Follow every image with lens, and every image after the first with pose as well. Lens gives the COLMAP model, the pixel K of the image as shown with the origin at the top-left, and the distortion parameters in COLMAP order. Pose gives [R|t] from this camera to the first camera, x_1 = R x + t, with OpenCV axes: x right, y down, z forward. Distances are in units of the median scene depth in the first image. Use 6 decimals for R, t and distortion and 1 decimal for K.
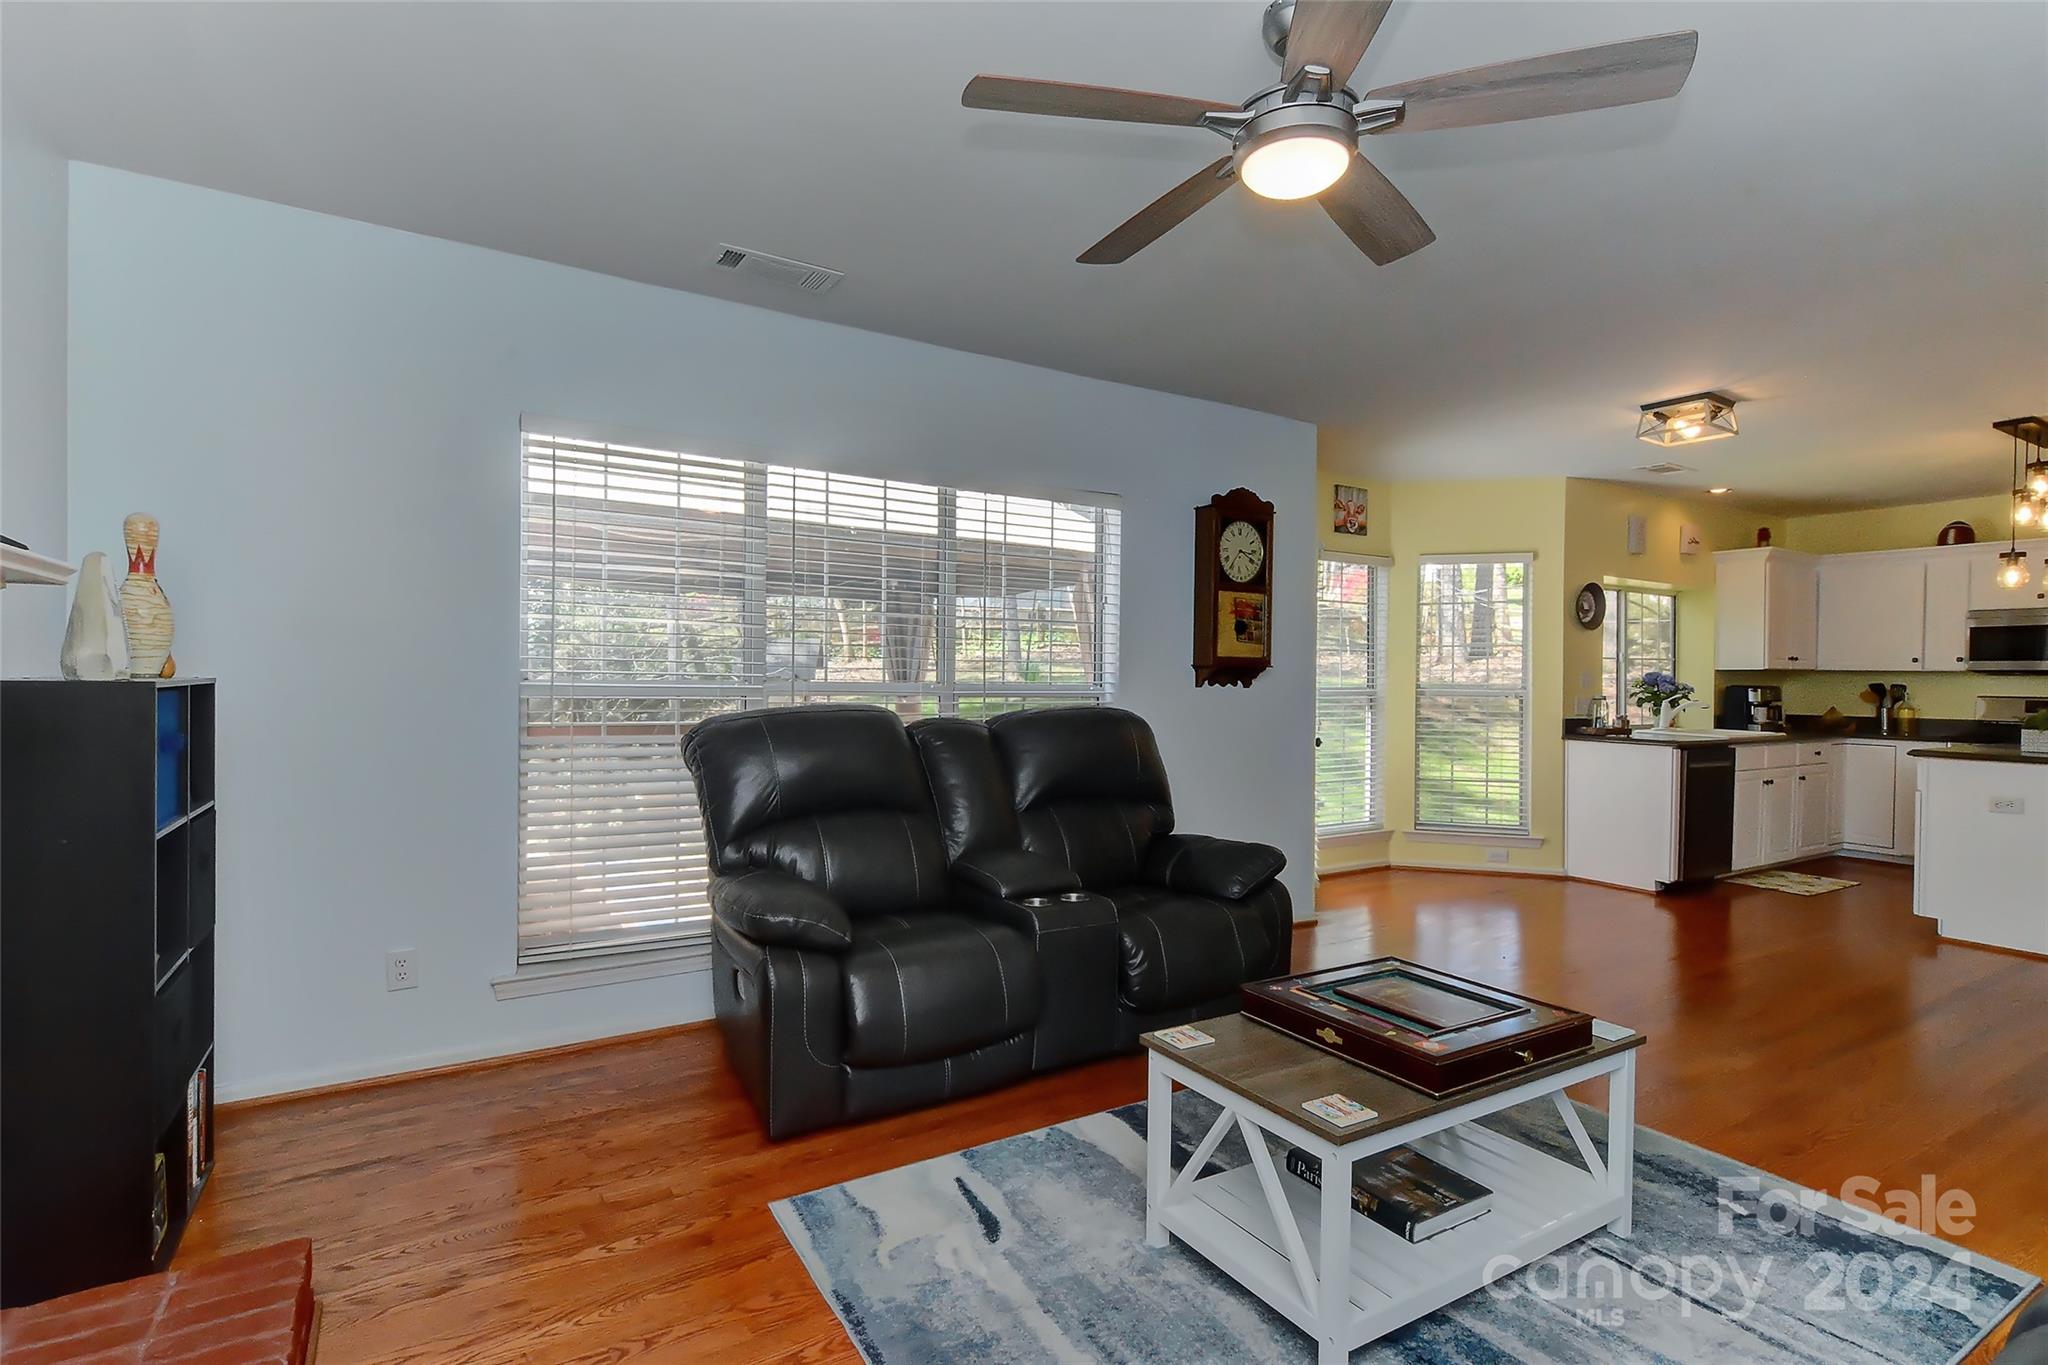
lens RADIAL K [[986.6, 0, 1016.9], [0, 986.6, 685.2], [0, 0, 1]] dist [0.004621, -0.000975]
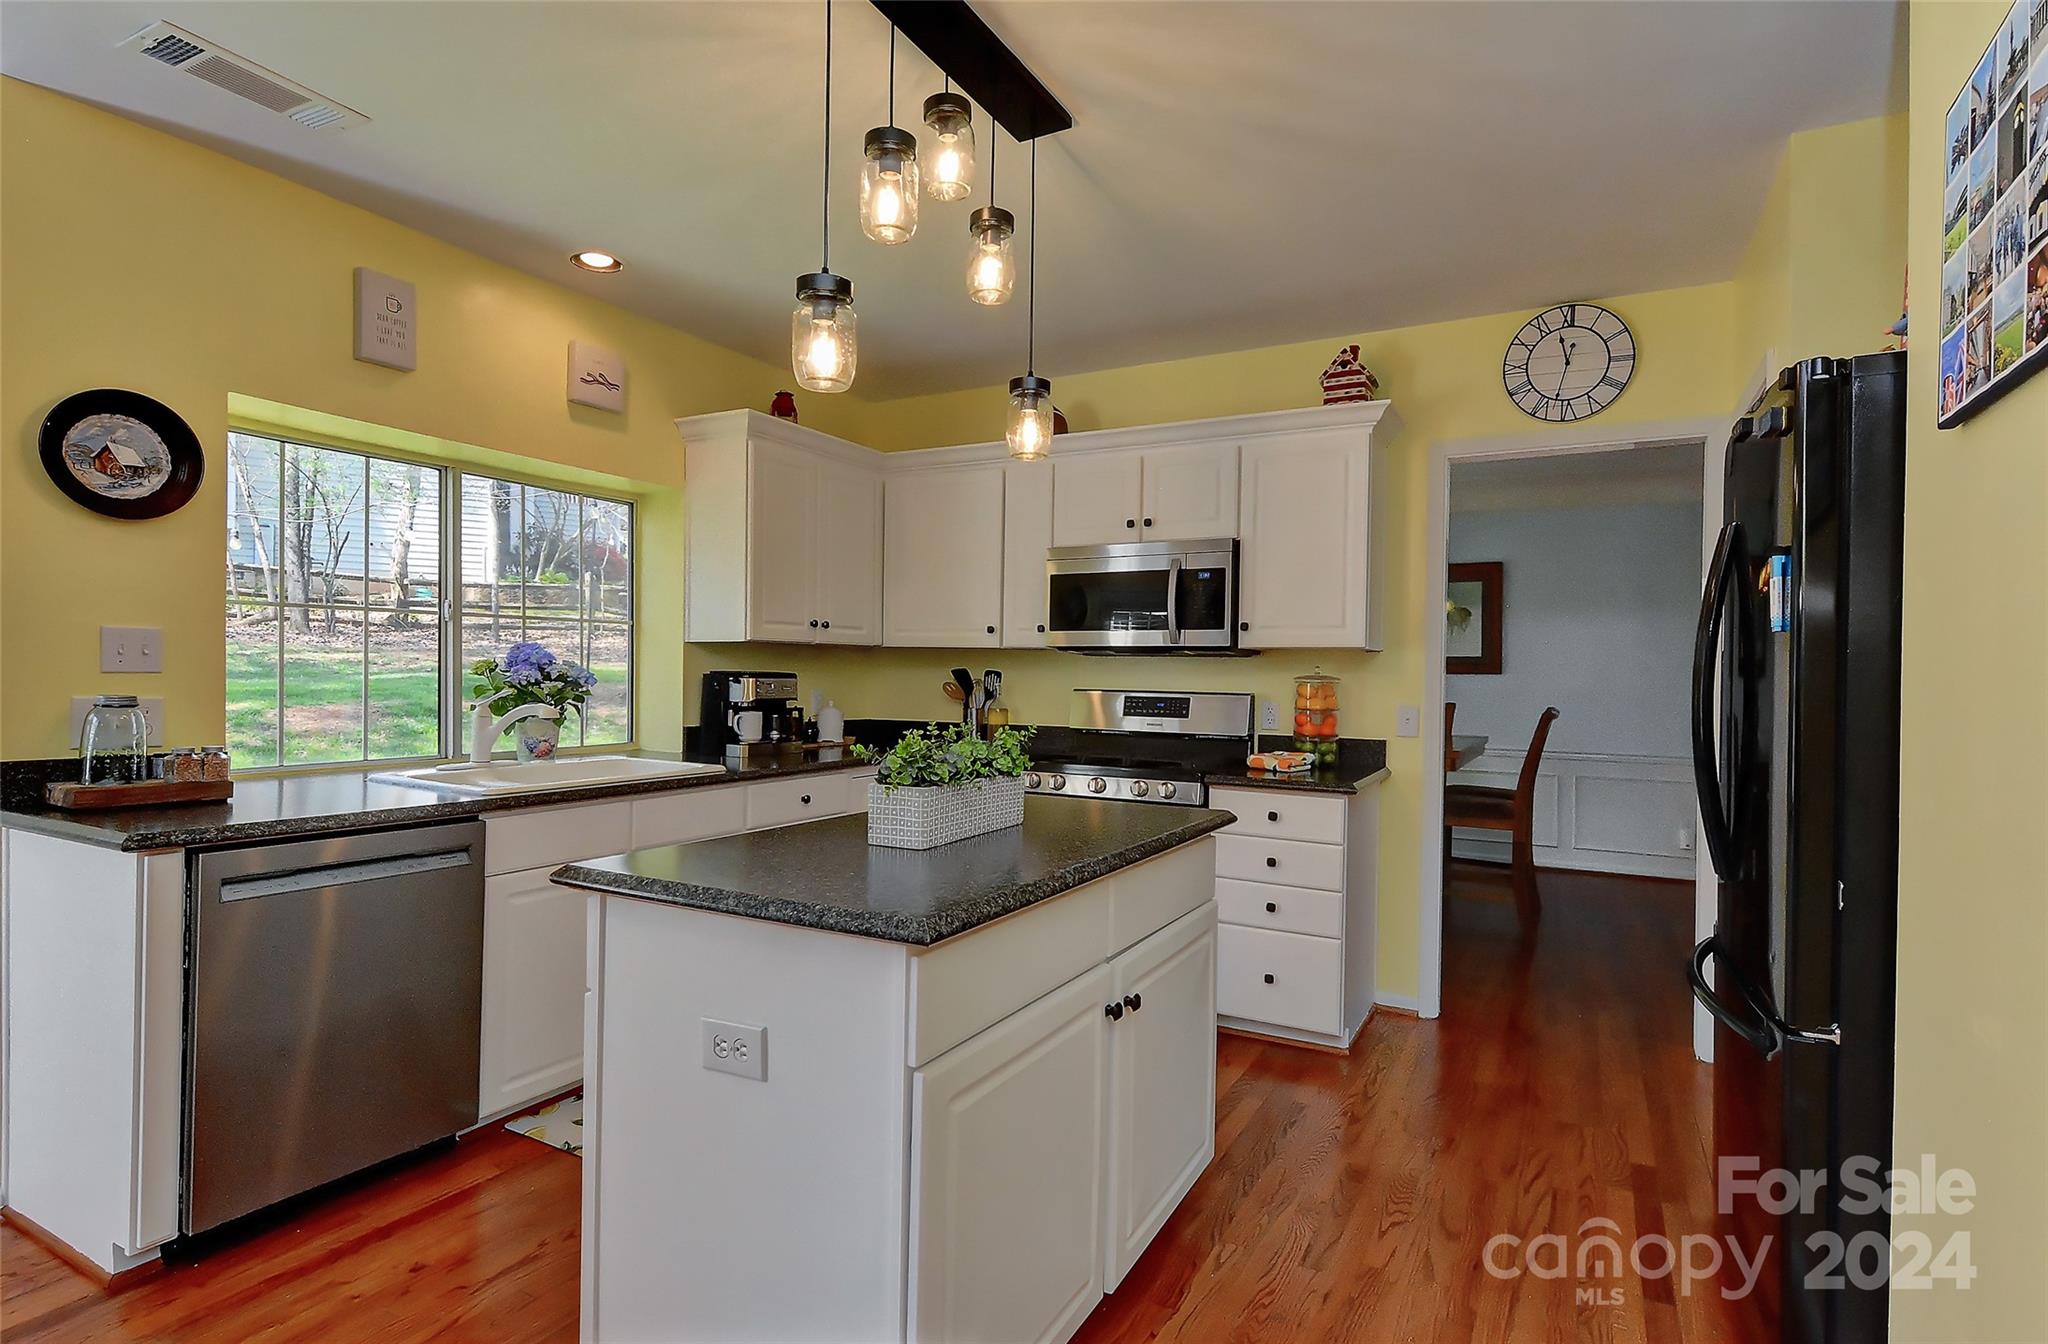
lens RADIAL K [[1027.3, 0, 1010.3], [0, 1027.3, 686.5], [0, 0, 1]] dist [0.000959, -0.002466]
pose [[0.872120, -0.006742, 0.489246, 0.605003], [0.002572, 0.999954, 0.009196, 0.003134], [-0.489286, -0.006762, 0.872097, 0.448314]]
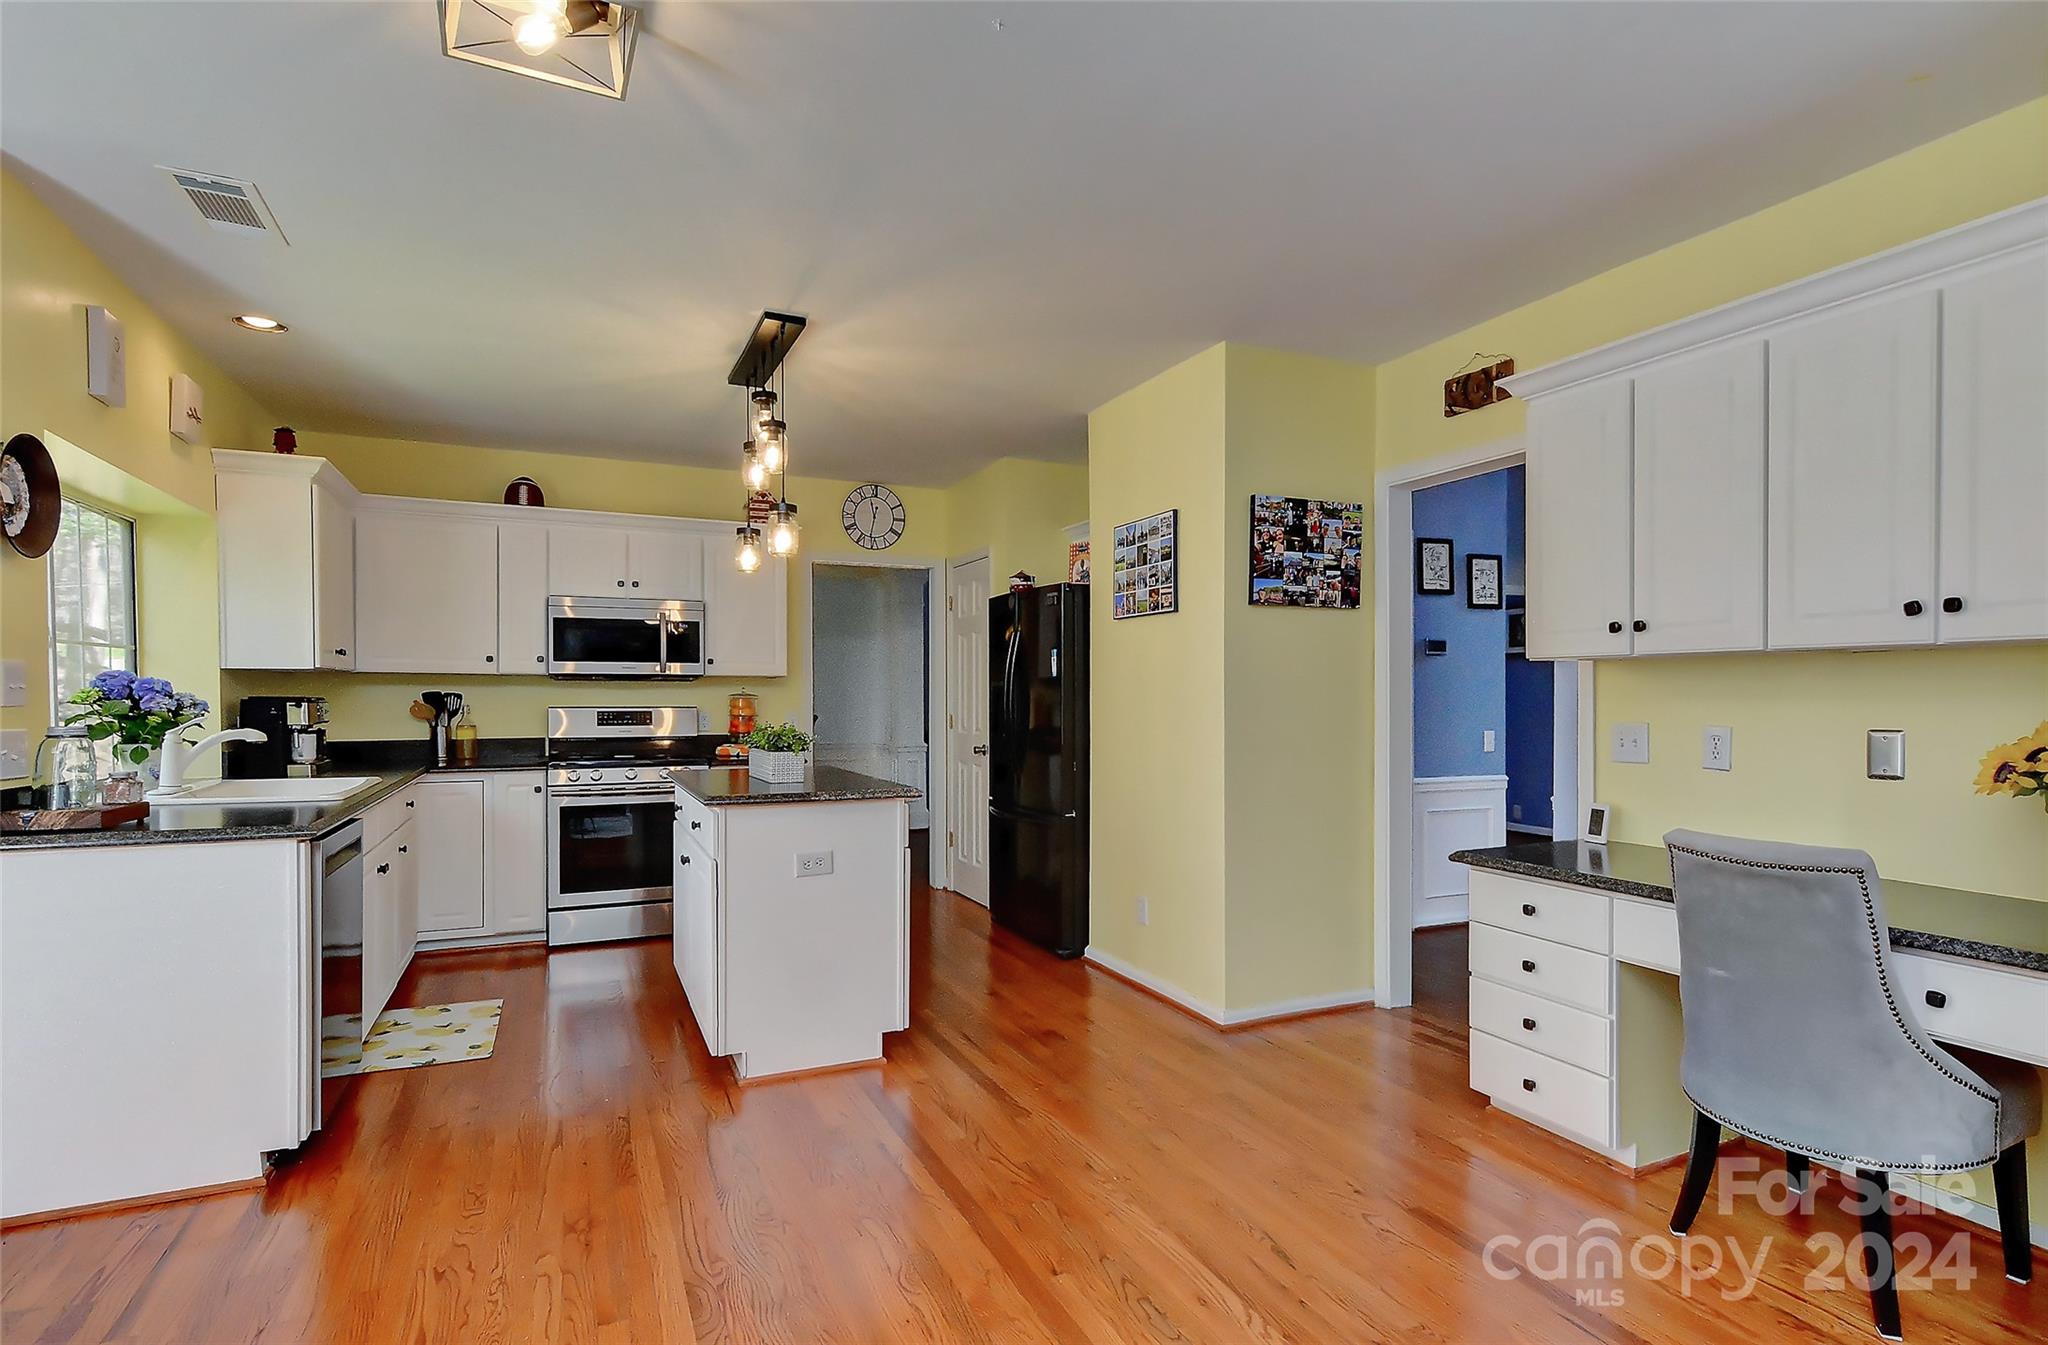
lens RADIAL K [[1027.3, 0, 1062.3], [0, 1027.3, 718.0], [0, 0, 1]] dist [0.000959, -0.002466]
pose [[0.107327, -0.034000, 0.993642, 0.203471], [0.012809, 0.999379, 0.032813, -0.001535], [-0.994141, 0.009206, 0.107696, 0.495899]]
